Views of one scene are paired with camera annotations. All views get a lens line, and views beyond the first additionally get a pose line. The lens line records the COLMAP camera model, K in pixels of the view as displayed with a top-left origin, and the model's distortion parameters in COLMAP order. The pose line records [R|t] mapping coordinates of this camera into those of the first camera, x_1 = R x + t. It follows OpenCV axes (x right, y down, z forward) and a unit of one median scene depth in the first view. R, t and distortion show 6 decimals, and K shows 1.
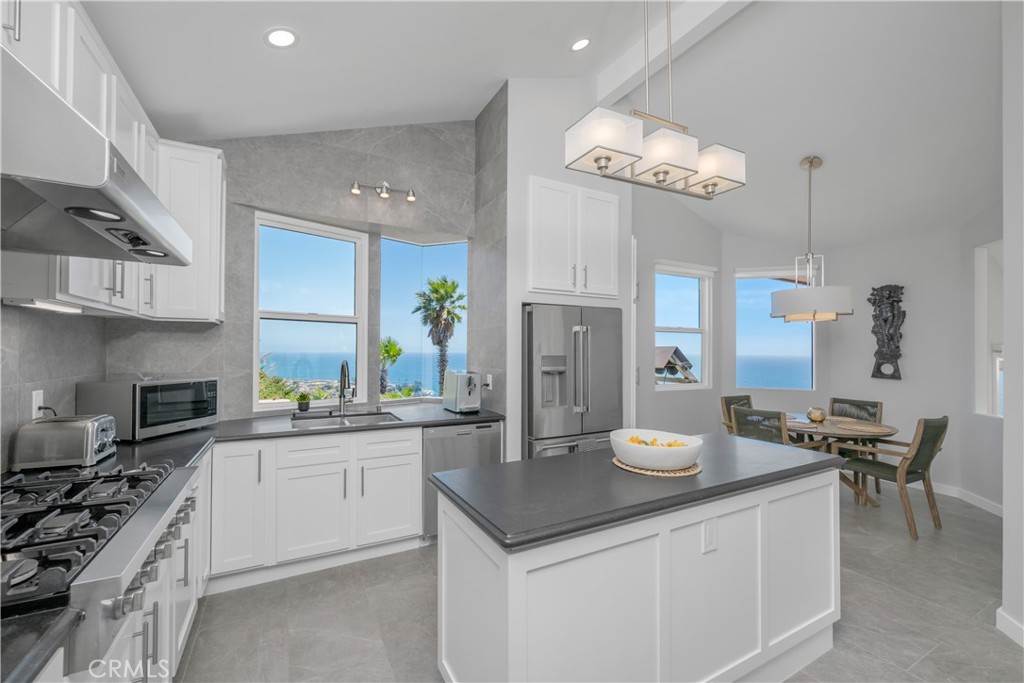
lens RADIAL K [[433.9, 0, 508.8], [0, 433.9, 343.5], [0, 0, 1]] dist [-0.000343, 0.000064]
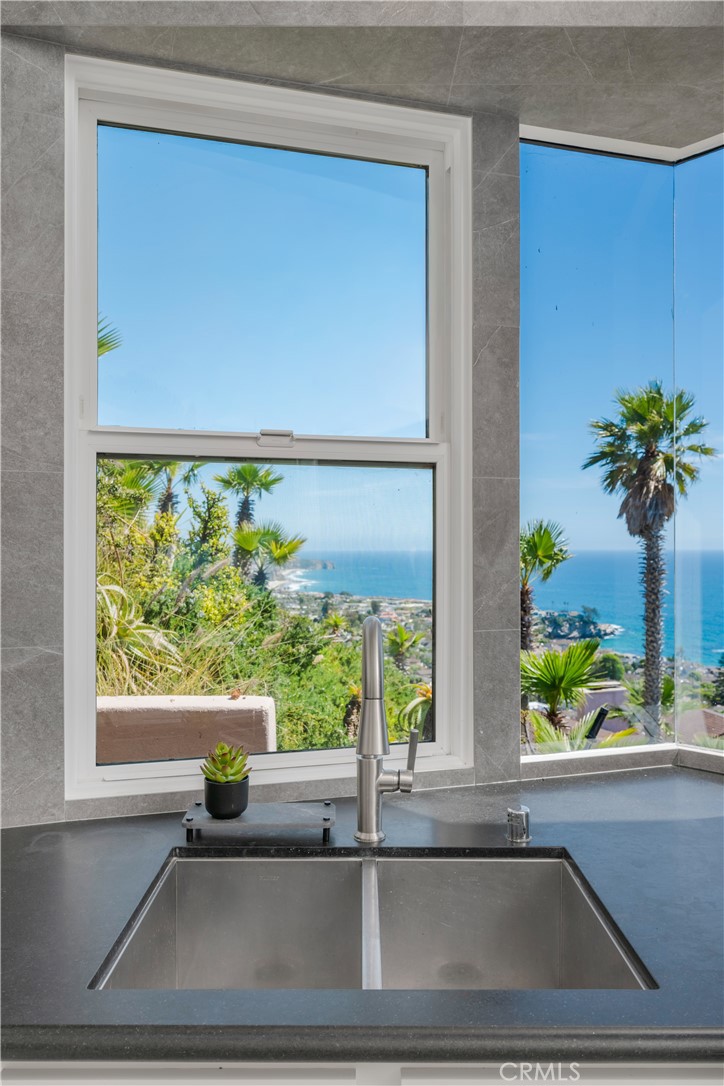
lens RADIAL K [[789.0, 0, 359.7], [0, 789.0, 537.4], [0, 0, 1]] dist [0.008681, 0.000198]
pose [[0.884671, 0.000559, -0.466216, -0.047203], [0.003436, 0.999964, 0.007719, -0.002315], [0.466204, -0.008431, 0.884637, 0.157071]]
